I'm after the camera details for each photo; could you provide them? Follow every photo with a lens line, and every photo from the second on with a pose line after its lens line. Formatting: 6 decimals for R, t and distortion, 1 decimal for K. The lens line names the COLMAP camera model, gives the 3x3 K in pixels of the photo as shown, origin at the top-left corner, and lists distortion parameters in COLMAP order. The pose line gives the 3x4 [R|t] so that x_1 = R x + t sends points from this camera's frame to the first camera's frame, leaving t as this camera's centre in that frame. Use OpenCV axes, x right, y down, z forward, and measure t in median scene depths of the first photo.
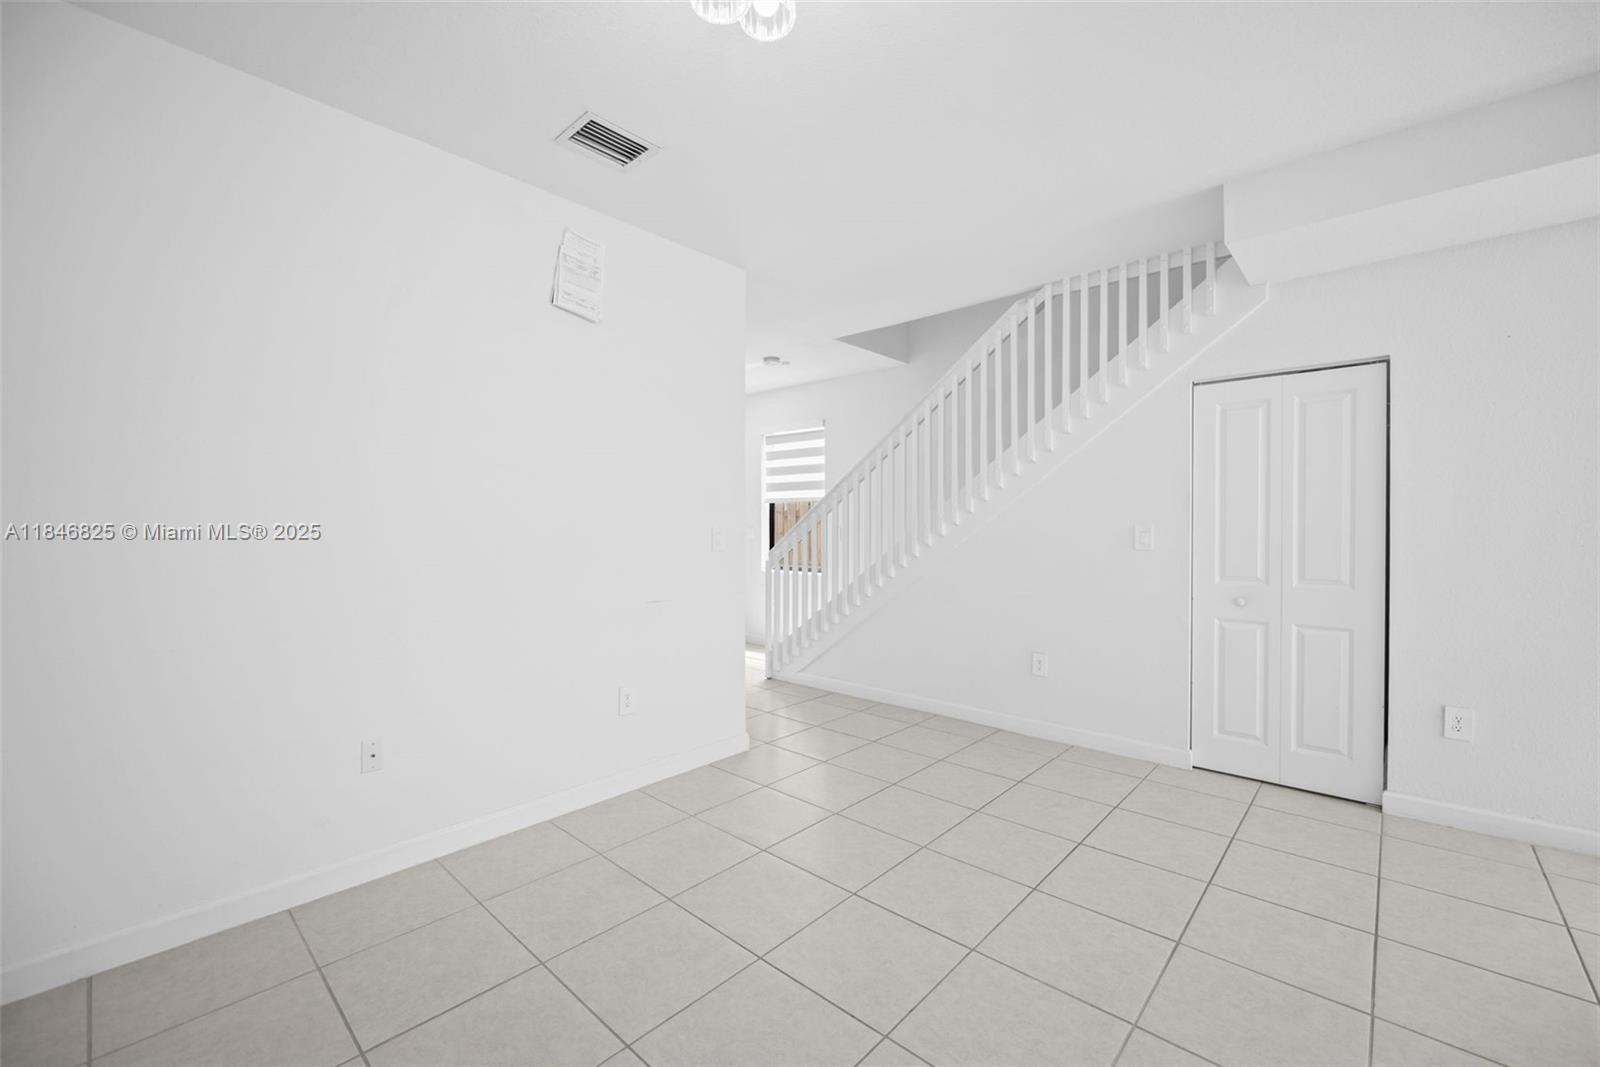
lens RADIAL K [[648.0, 0, 808.7], [0, 648.0, 541.5], [0, 0, 1]] dist [-0.007355, 0.000287]
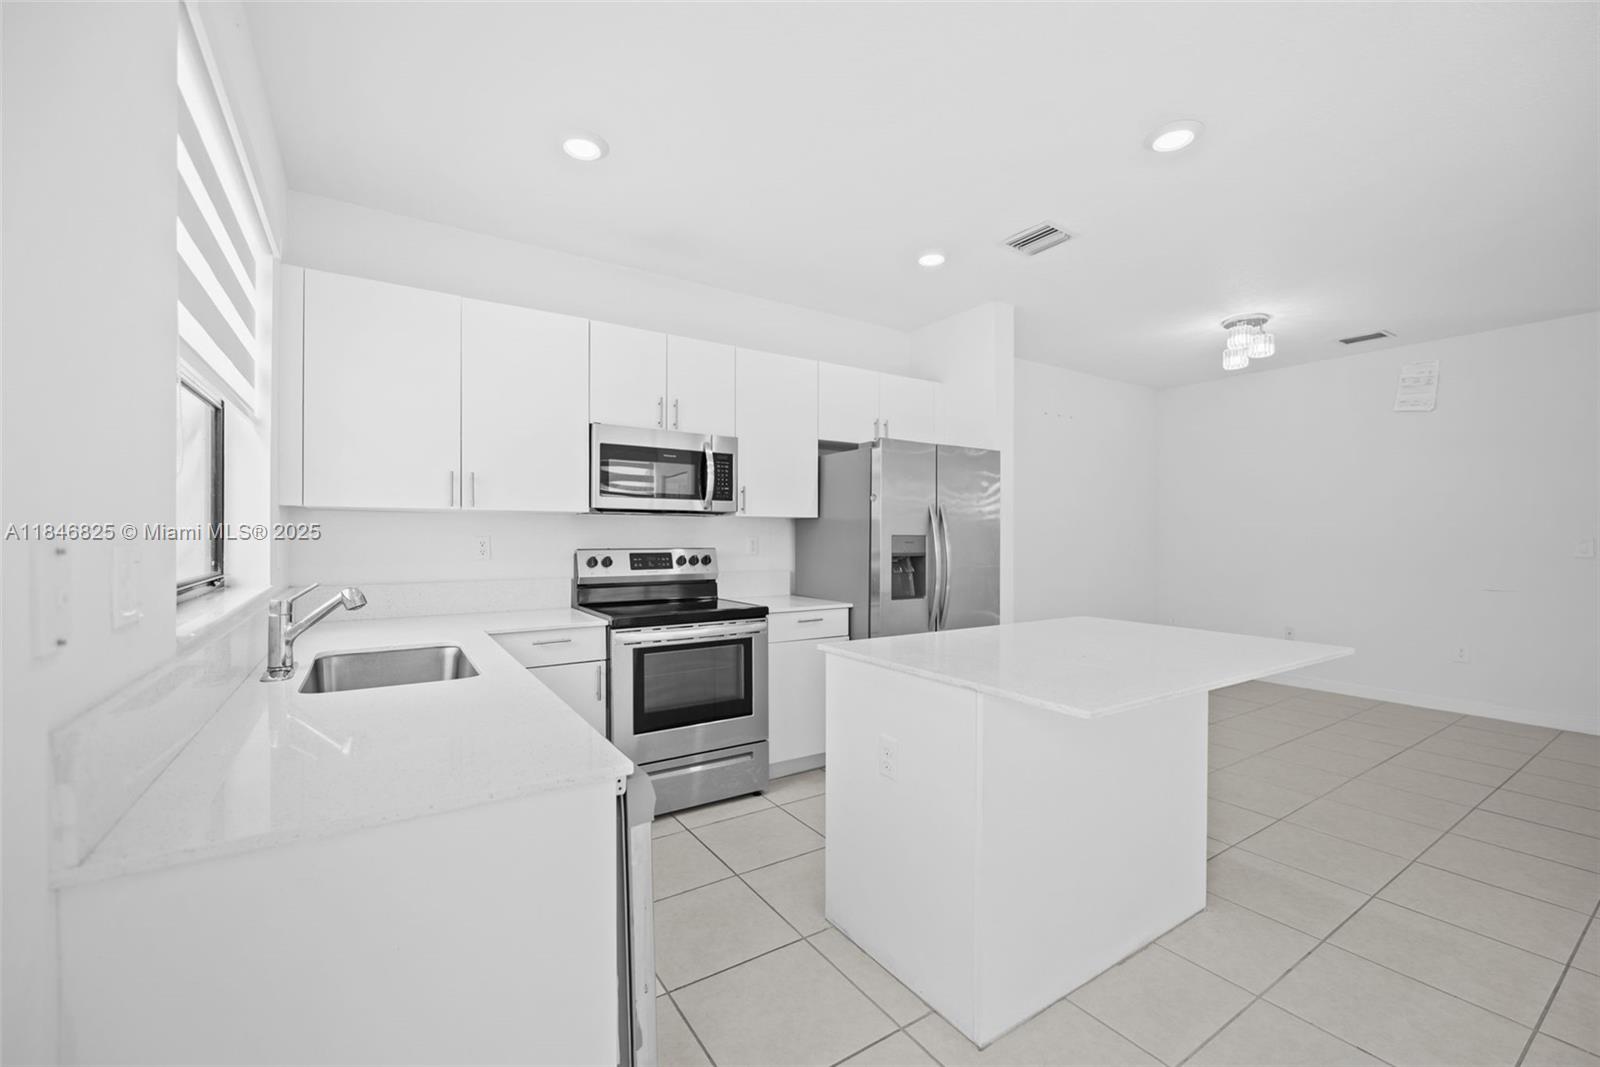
lens RADIAL K [[648.0, 0, 797.8], [0, 648.0, 529.3], [0, 0, 1]] dist [-0.007355, 0.000287]
pose [[-0.249714, -0.003419, -0.968314, 1.515114], [-0.028913, 0.999574, 0.003927, 0.001659], [0.967888, 0.028978, -0.249706, -0.121529]]
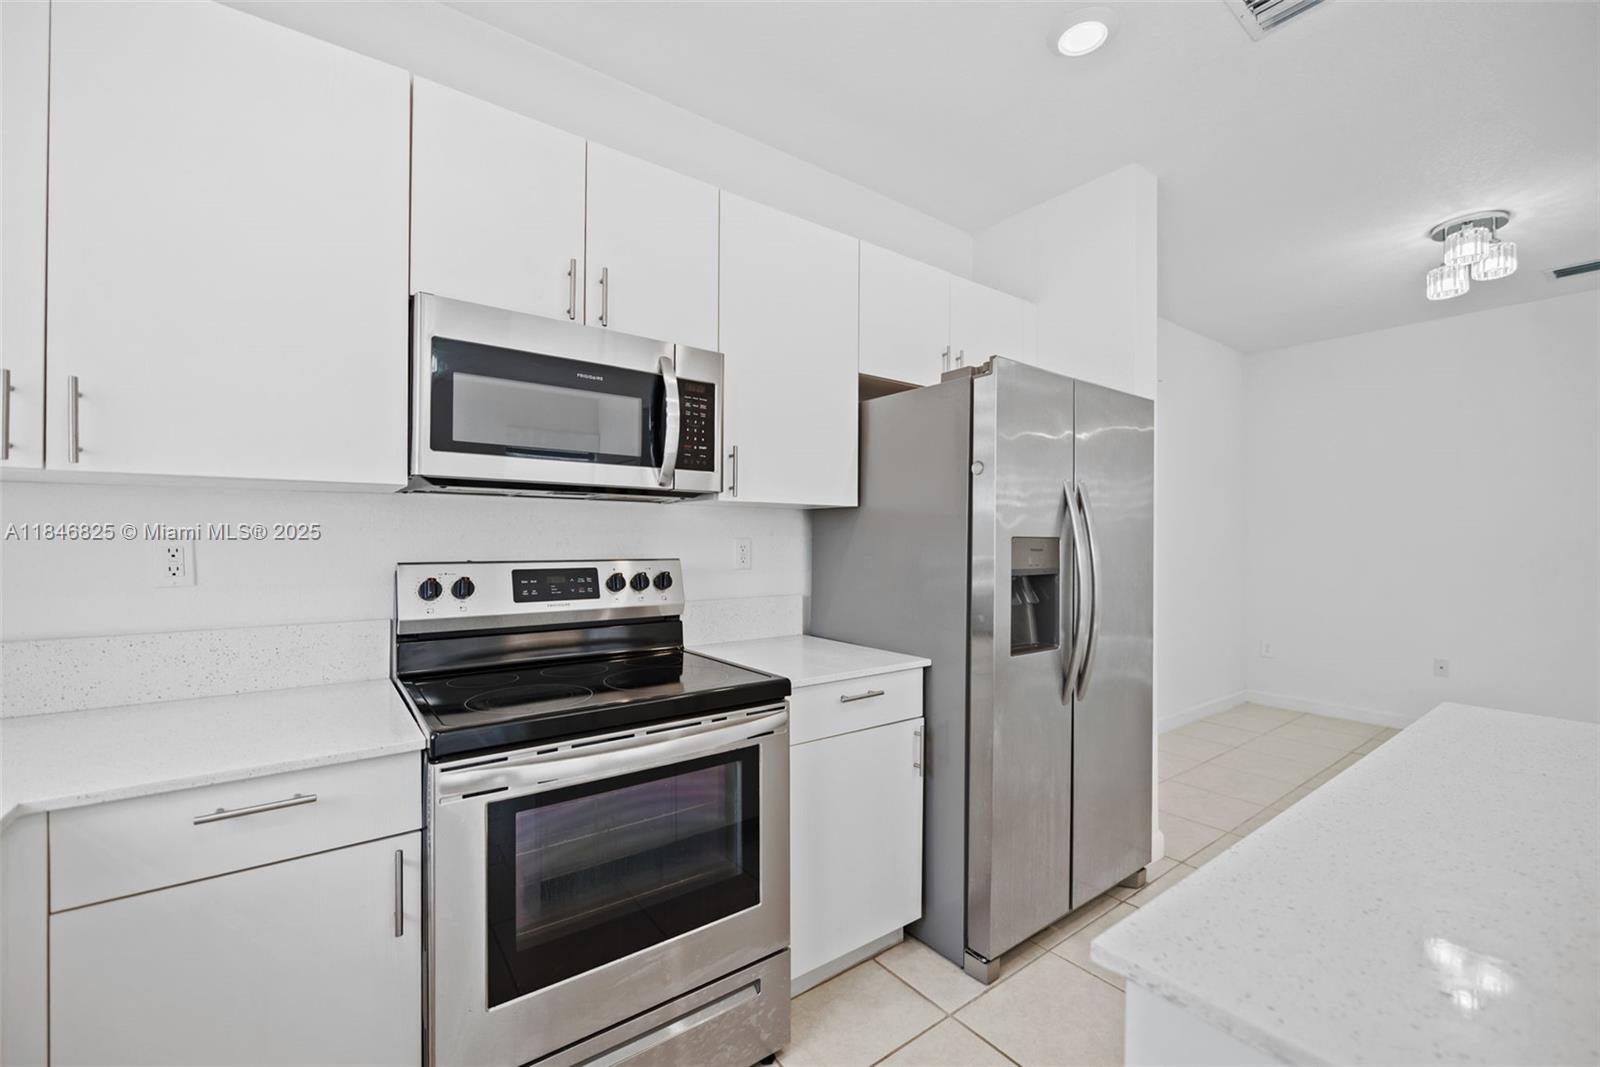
lens RADIAL K [[648.0, 0, 810.5], [0, 648.0, 539.4], [0, 0, 1]] dist [-0.007355, 0.000287]
pose [[-0.169824, 0.007811, -0.985443, 1.037727], [-0.034023, 0.999326, 0.013785, 0.011583], [0.984887, 0.035869, -0.169444, -0.318743]]
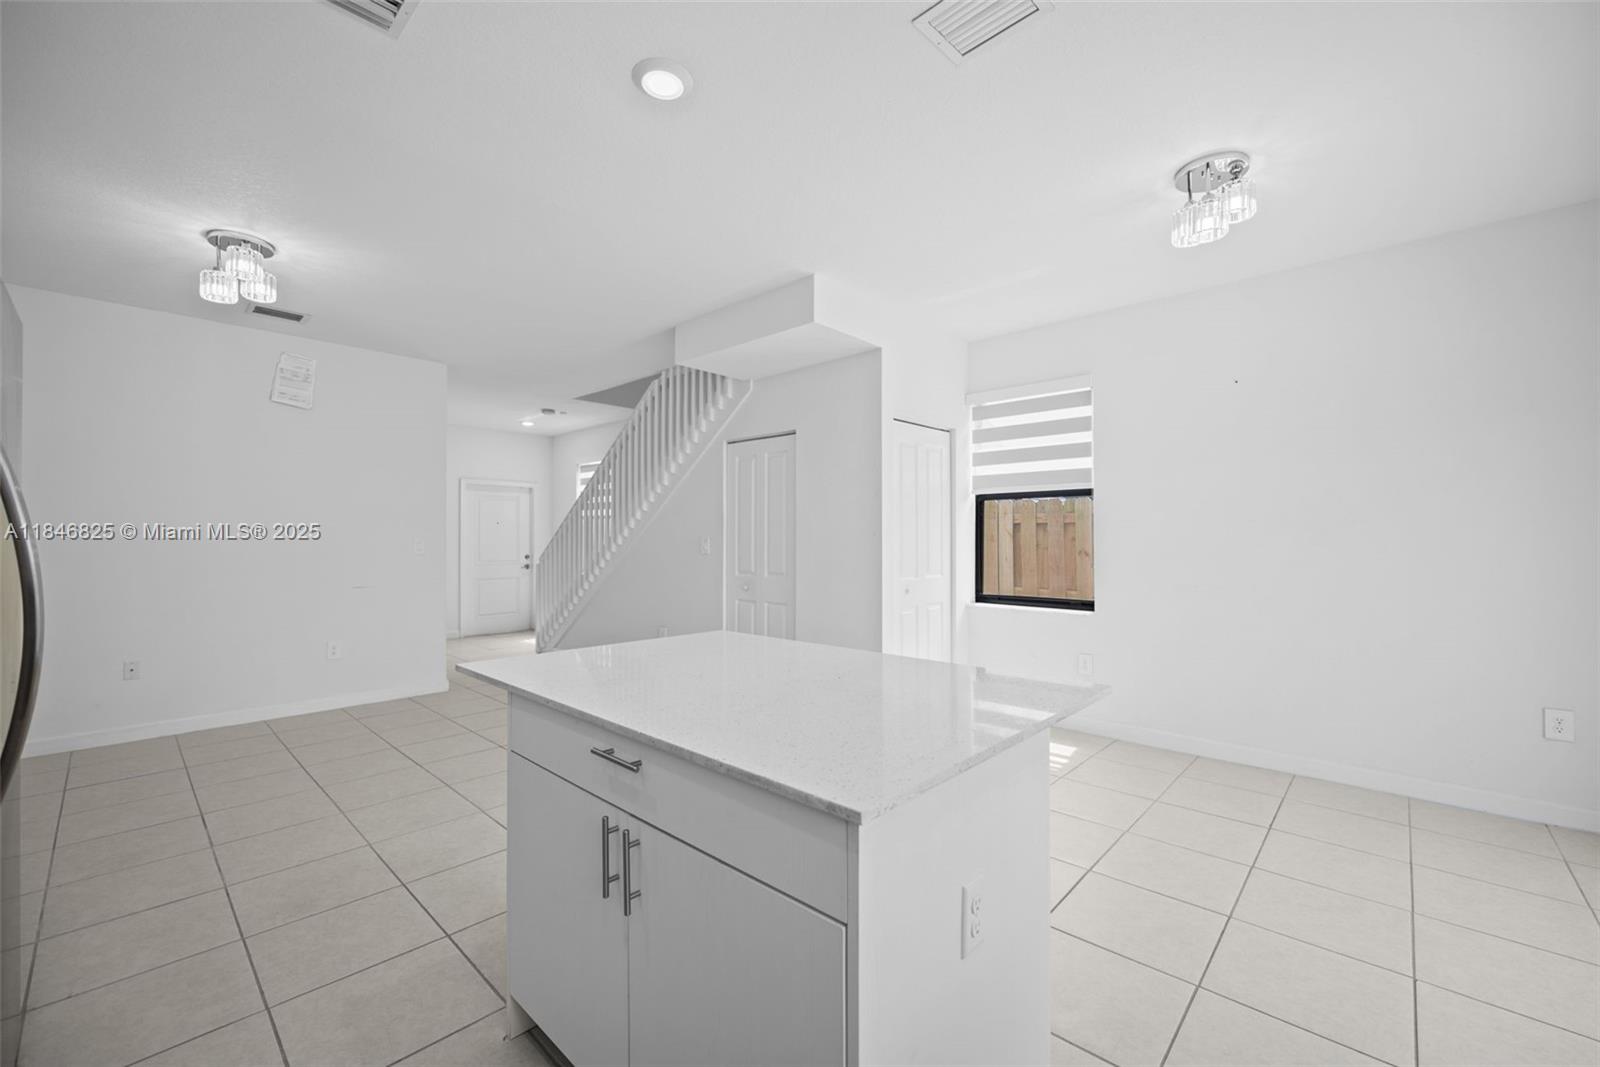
lens RADIAL K [[648.0, 0, 799.5], [0, 648.0, 526.8], [0, 0, 1]] dist [-0.007355, 0.000287]
pose [[0.999911, 0.003039, -0.012997, 0.839747], [-0.003629, 0.998954, -0.045575, 0.019792], [0.012845, 0.045618, 0.998876, -0.520035]]
